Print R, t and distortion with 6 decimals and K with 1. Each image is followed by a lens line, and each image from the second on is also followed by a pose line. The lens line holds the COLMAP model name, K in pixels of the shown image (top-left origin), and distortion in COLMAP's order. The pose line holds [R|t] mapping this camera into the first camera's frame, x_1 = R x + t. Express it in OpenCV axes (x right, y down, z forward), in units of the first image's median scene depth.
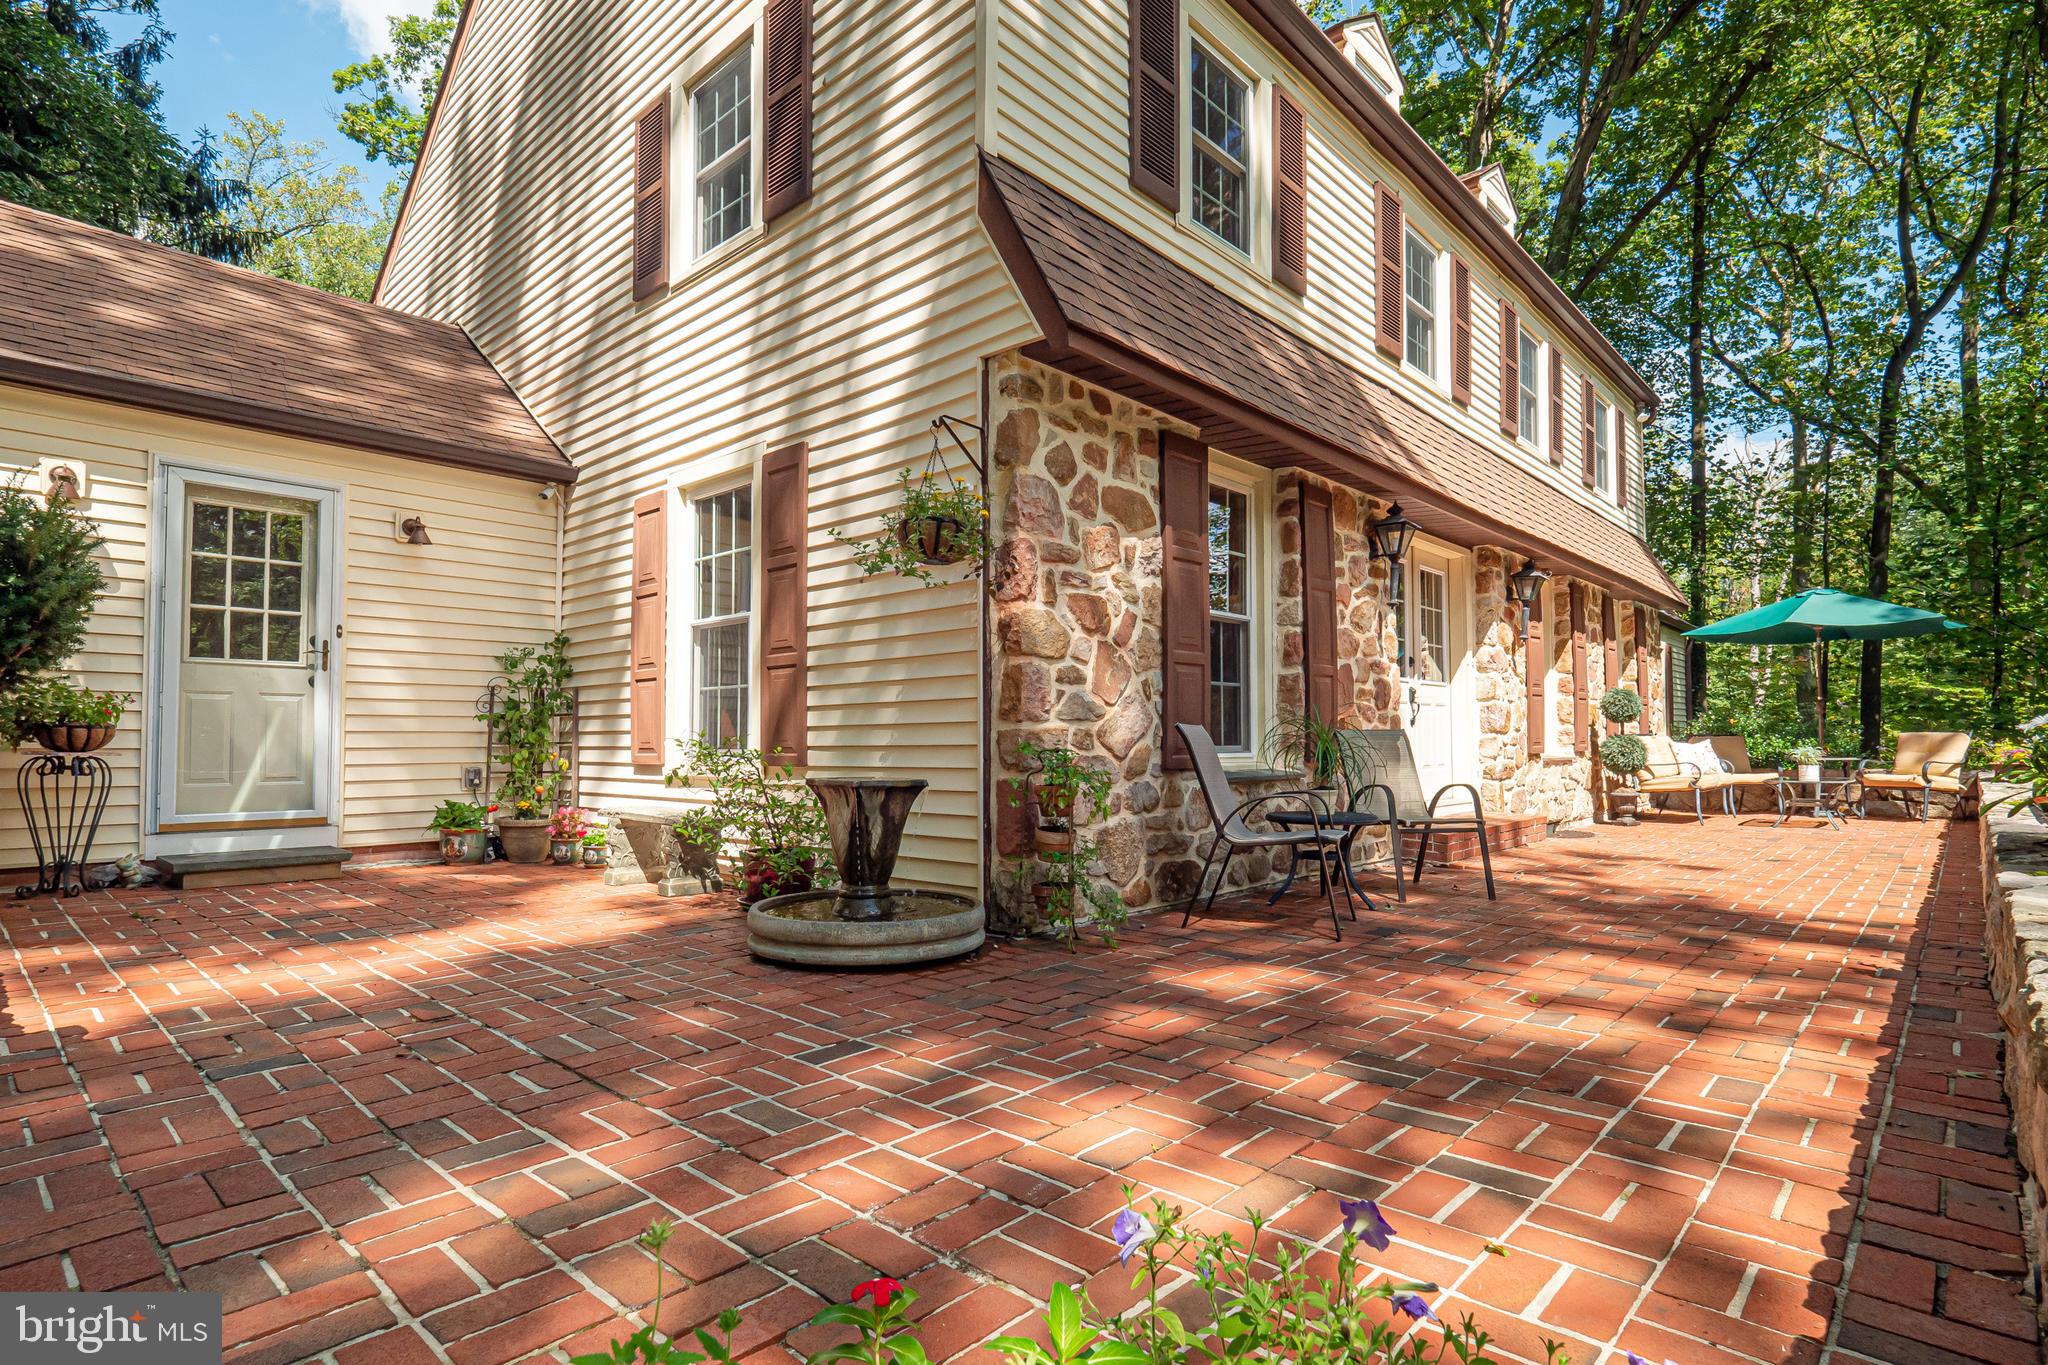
lens RADIAL K [[991.1, 0, 1009.3], [0, 991.1, 712.6], [0, 0, 1]] dist [-0.001831, -0.002068]
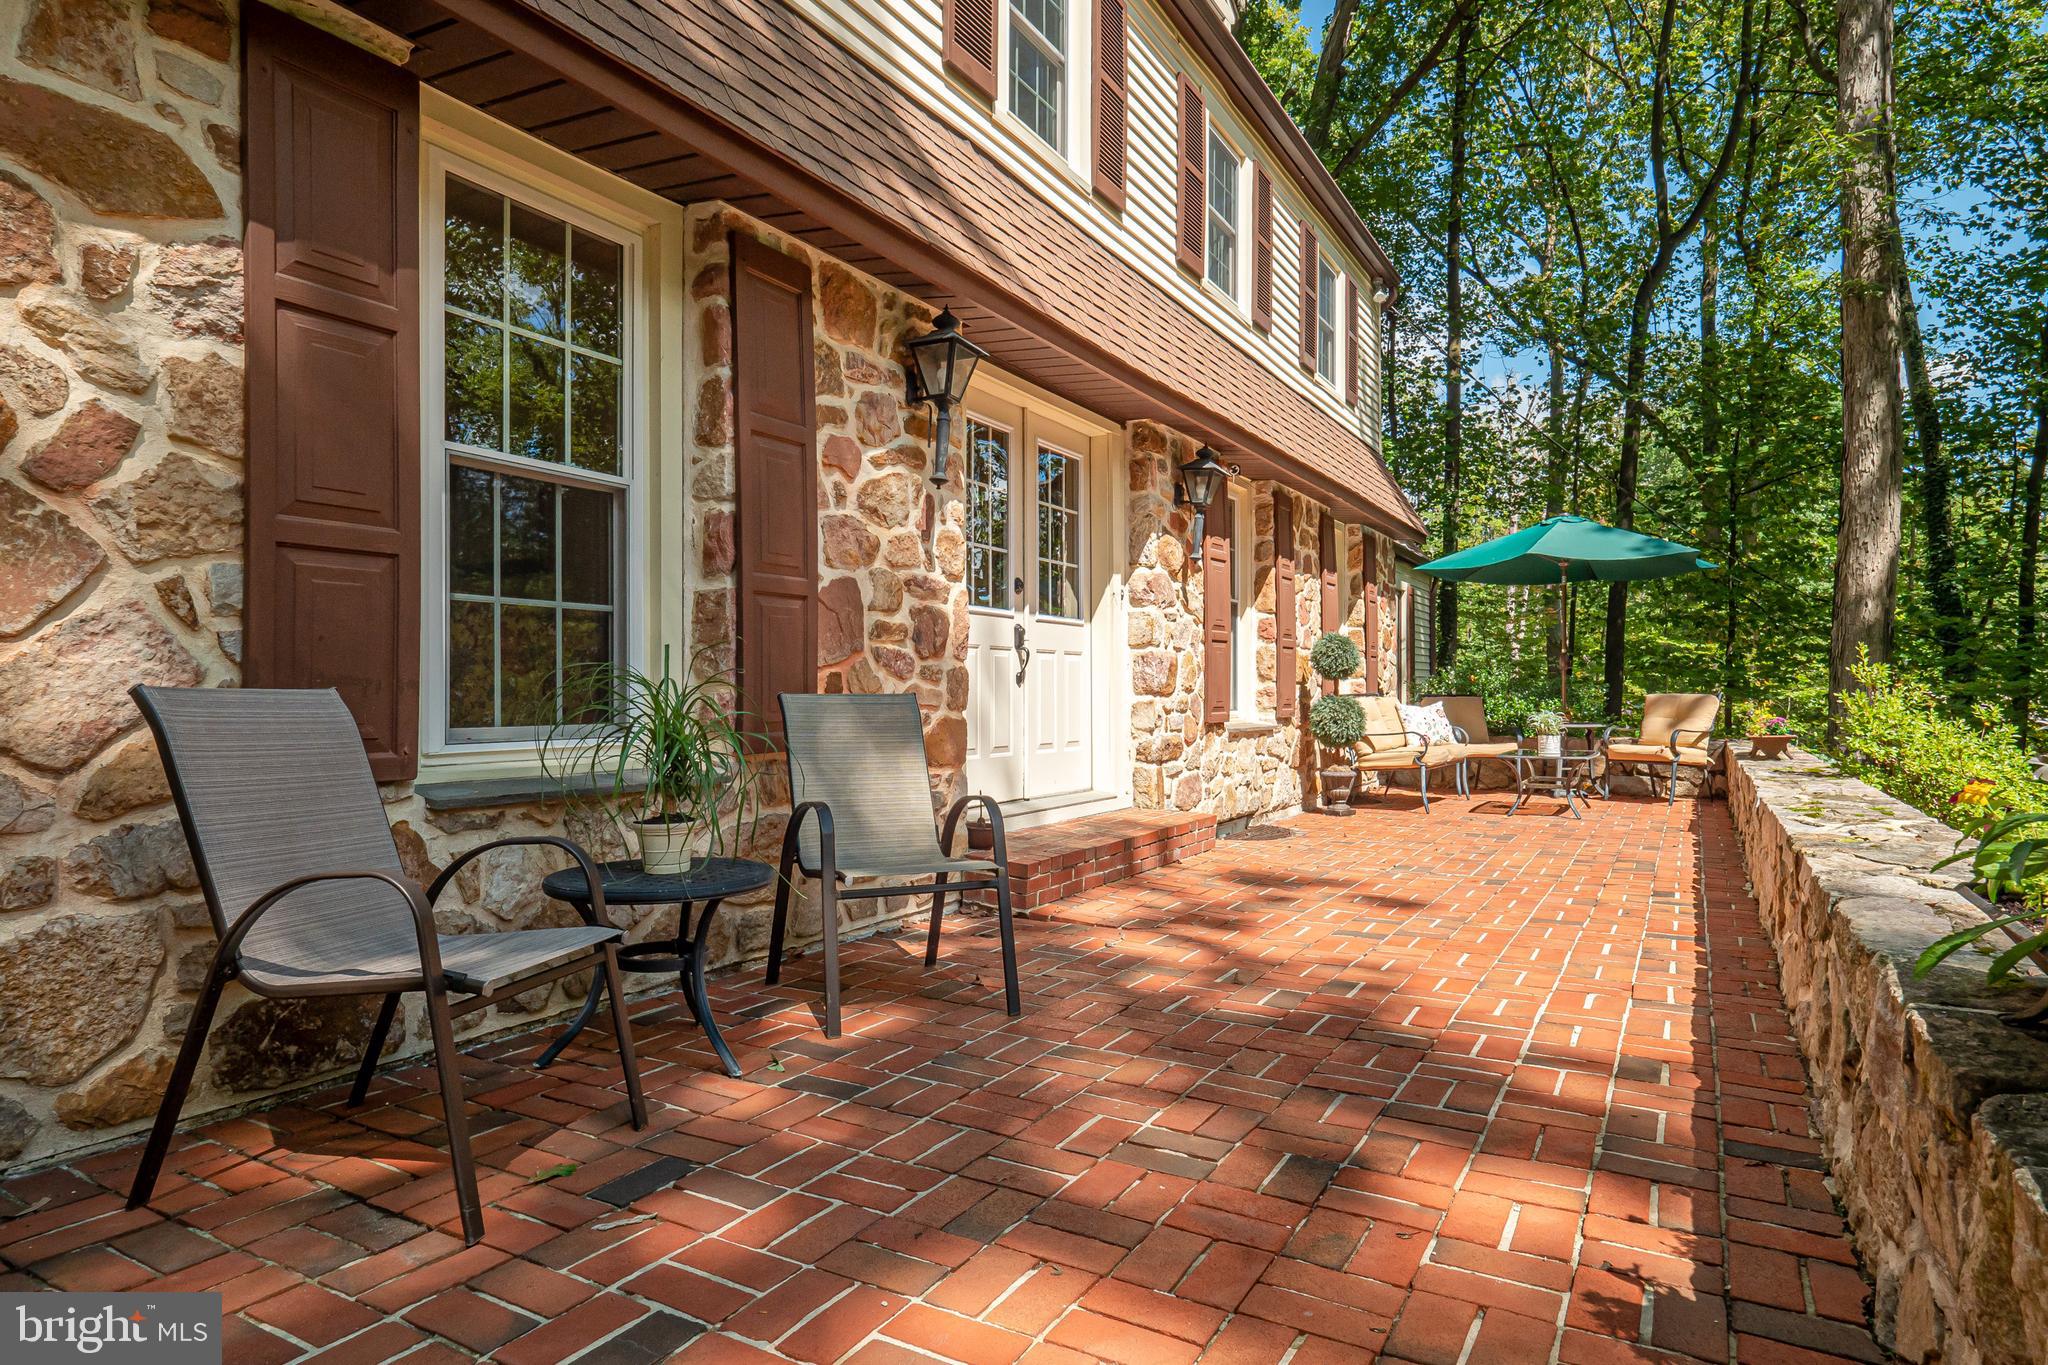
lens RADIAL K [[1152.1, 0, 1029.3], [0, 1152.1, 681.0], [0, 0, 1]] dist [0.014518, -0.008855]
pose [[0.969085, 0.004918, 0.246680, 0.278617], [-0.008973, 0.999842, 0.015316, -0.000469], [-0.246565, -0.017056, 0.968976, 0.326980]]
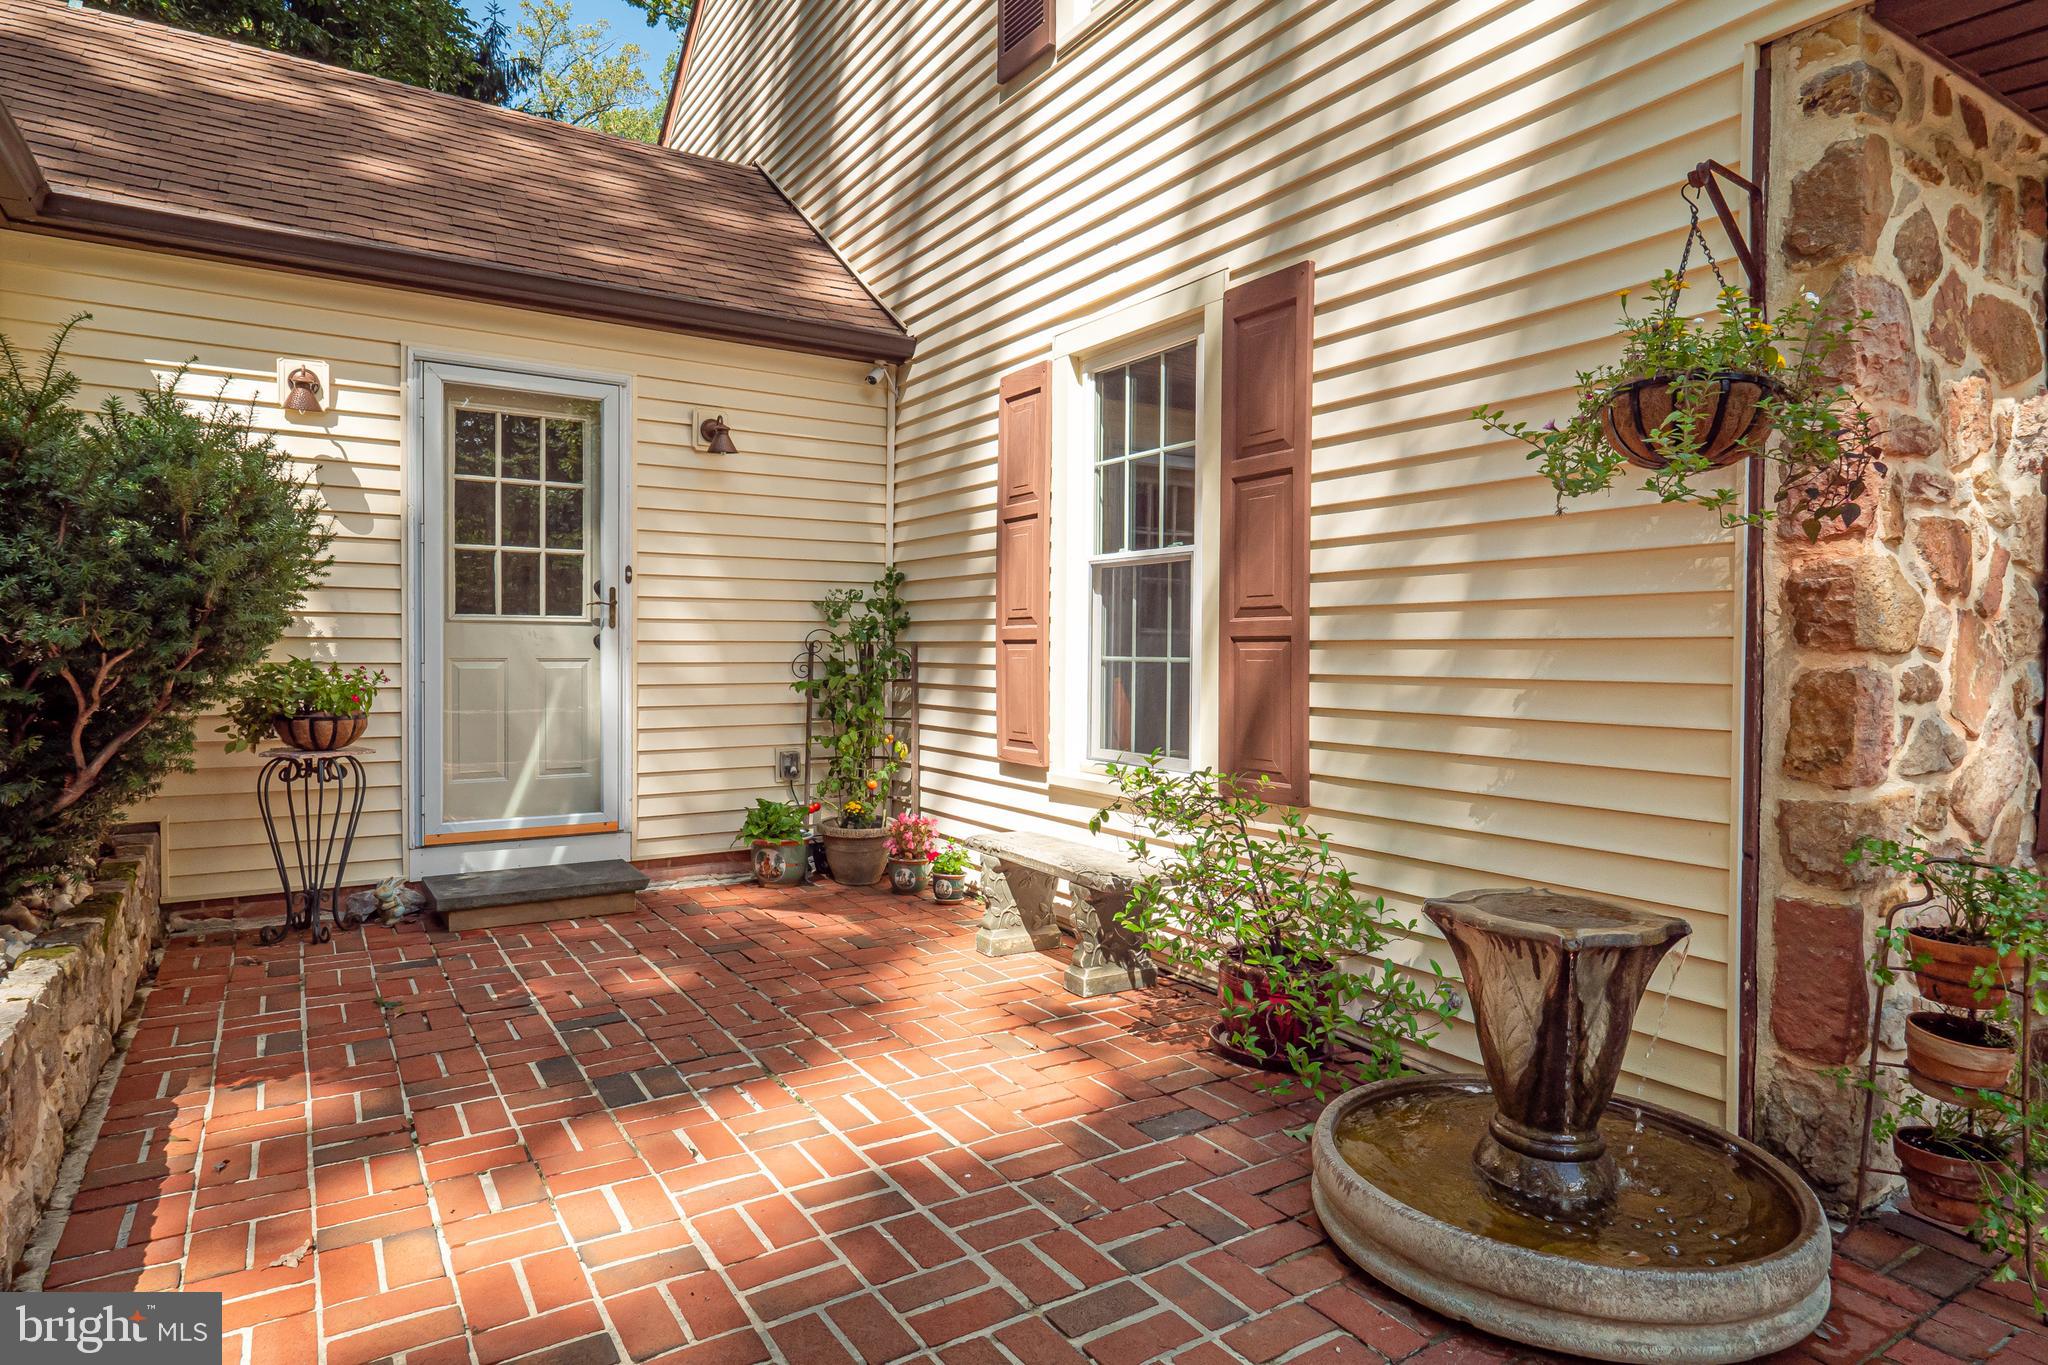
lens RADIAL K [[1152.1, 0, 1028.9], [0, 1152.1, 676.7], [0, 0, 1]] dist [0.014518, -0.008855]
pose [[0.965266, 0.015890, -0.260784, -0.148169], [-0.003167, 0.998787, 0.049135, -0.046779], [0.261249, -0.046603, 0.964146, 0.222432]]
